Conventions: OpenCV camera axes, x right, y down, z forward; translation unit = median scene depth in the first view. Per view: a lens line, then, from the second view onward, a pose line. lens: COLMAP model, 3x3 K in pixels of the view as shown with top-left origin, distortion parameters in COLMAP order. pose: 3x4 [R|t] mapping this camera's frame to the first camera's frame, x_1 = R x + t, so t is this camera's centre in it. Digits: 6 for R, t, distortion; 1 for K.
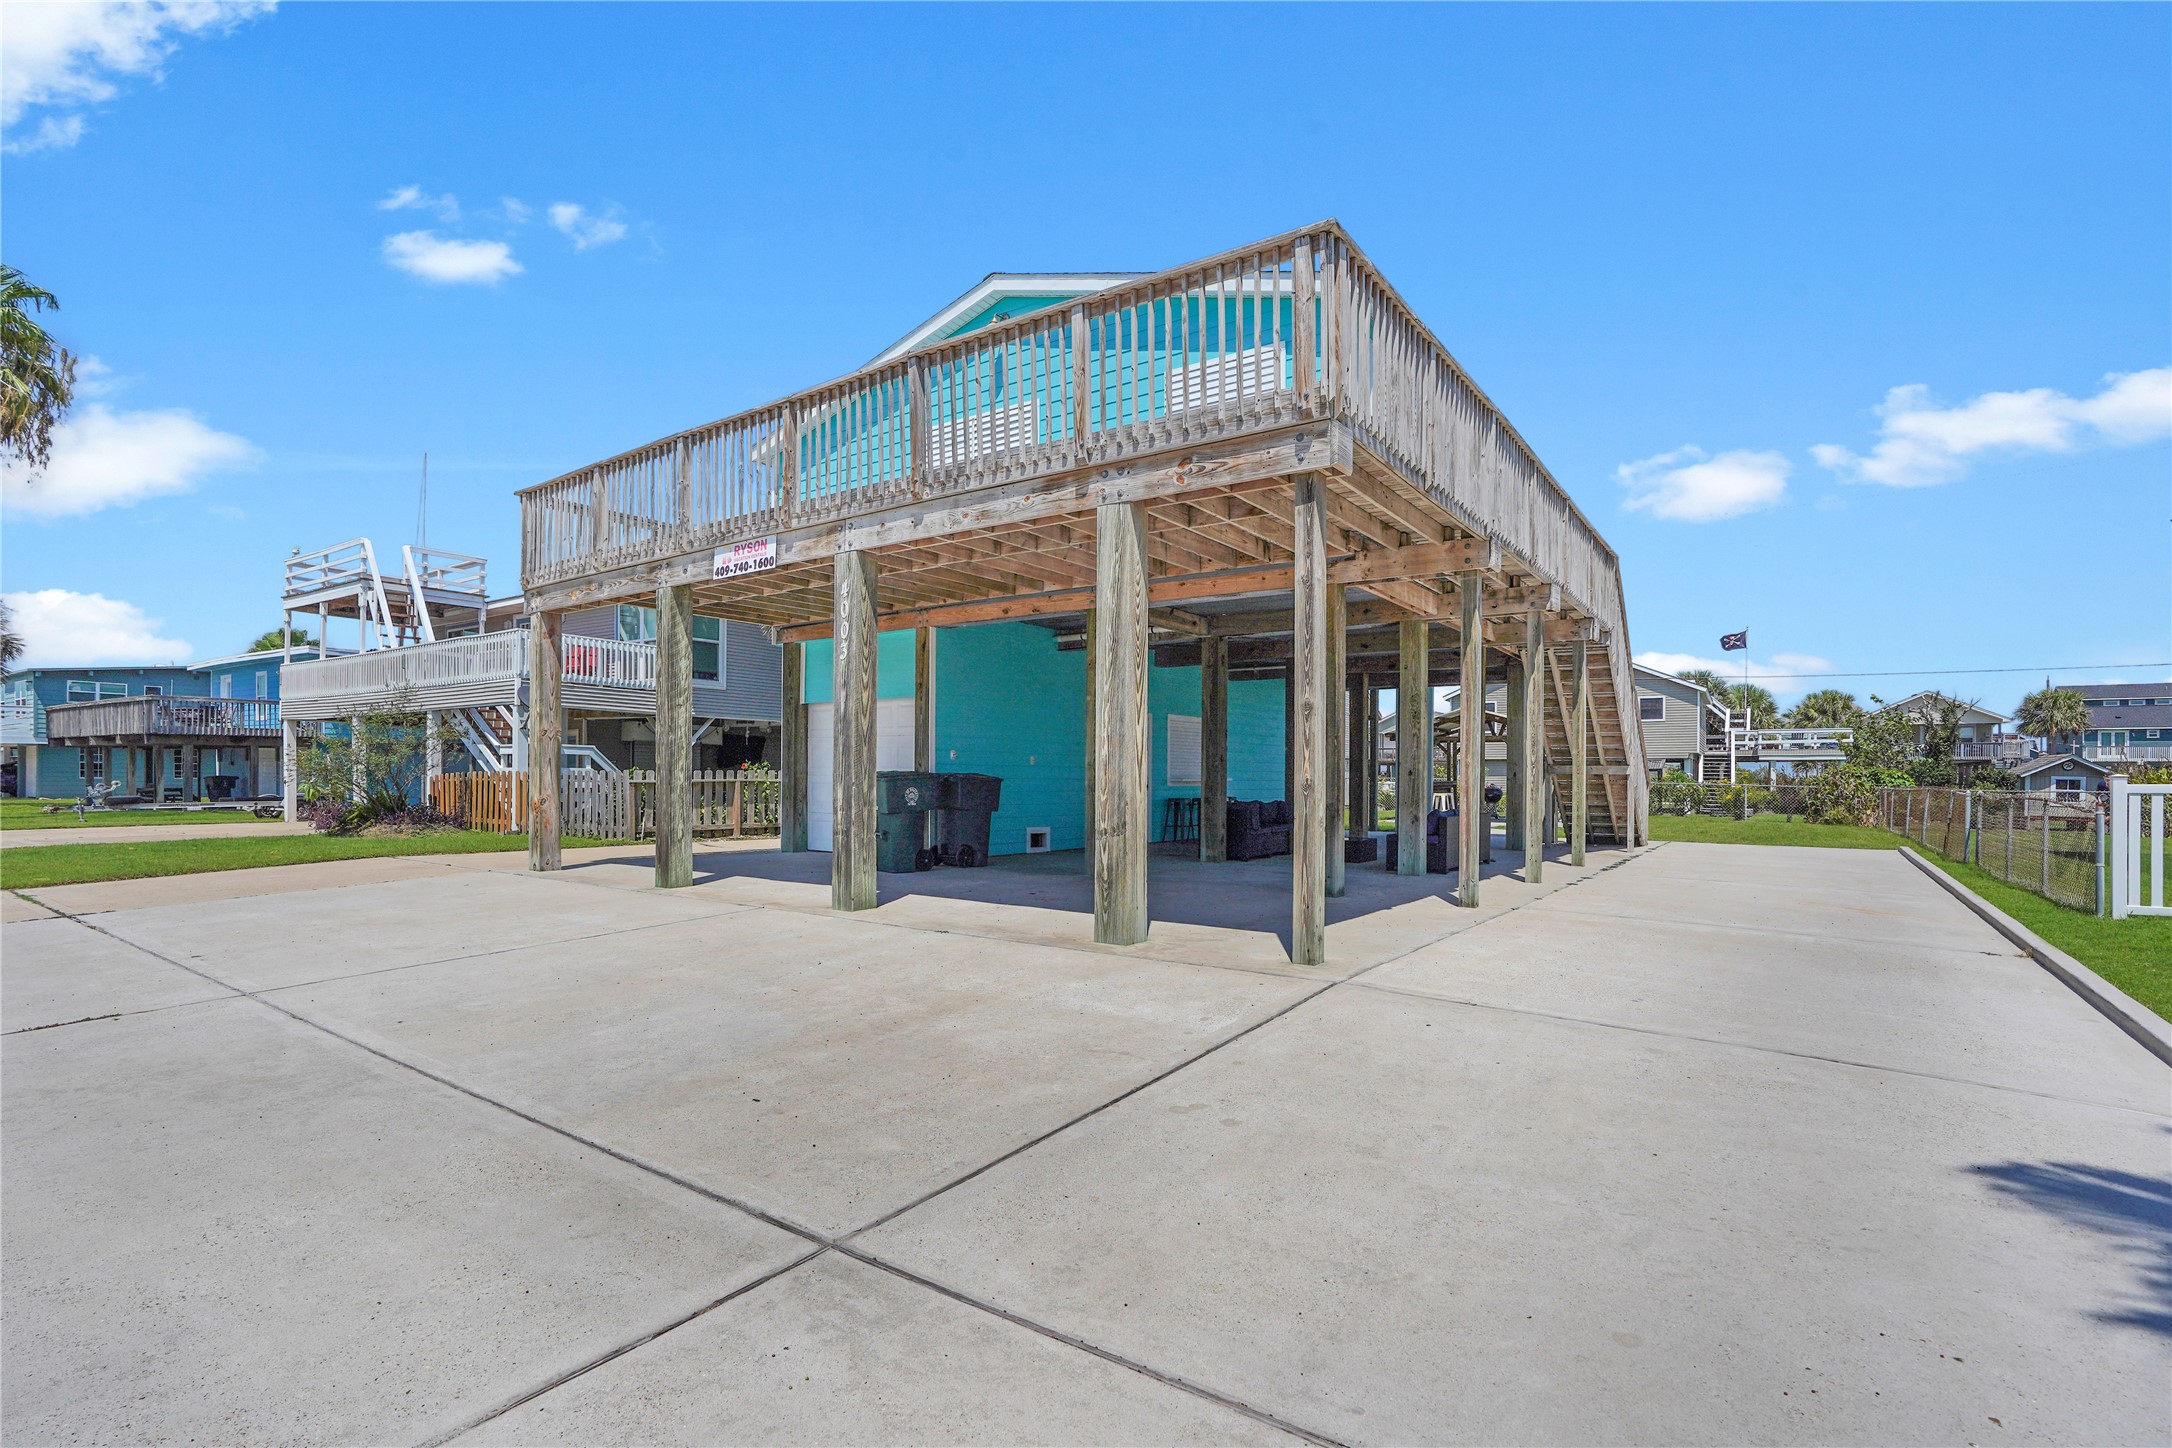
lens RADIAL K [[1026.8, 0, 1105.2], [0, 1026.8, 748.3], [0, 0, 1]] dist [-0.068214, 0.025385]
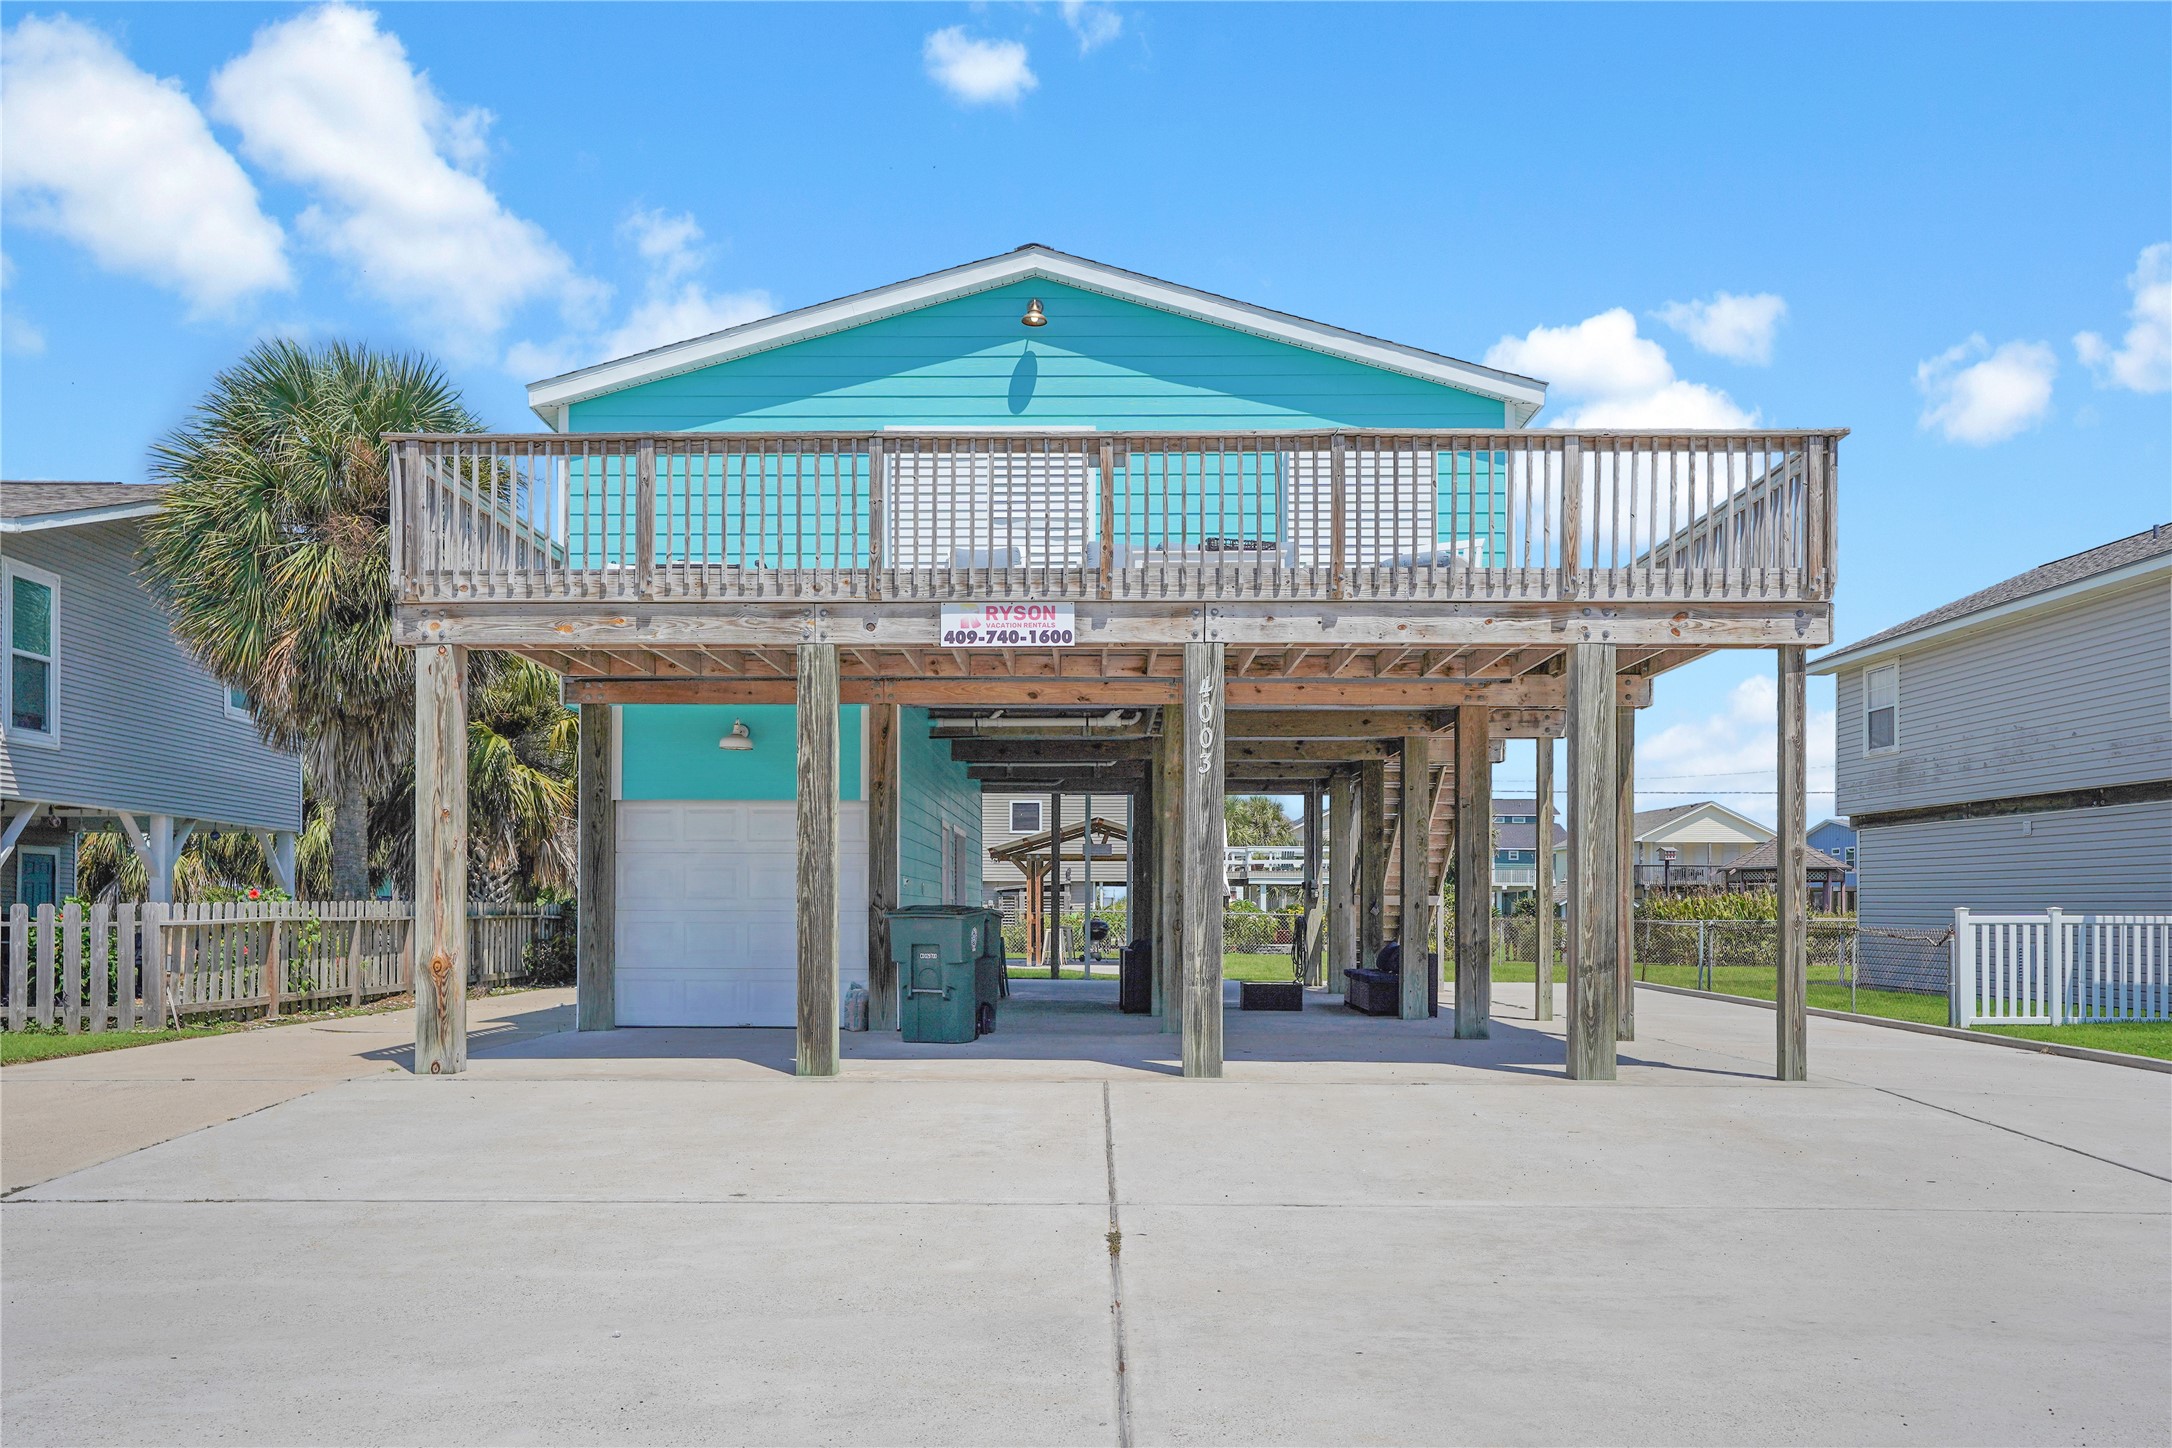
lens RADIAL K [[1629.5, 0, 1084.7], [0, 1629.5, 856.8], [0, 0, 1]] dist [0.005325, 0.003335]
pose [[0.820404, 0.013147, 0.571633, -1.030168], [-0.013058, 0.999906, -0.004255, -0.011921], [-0.571635, -0.003974, 0.820499, -0.023213]]
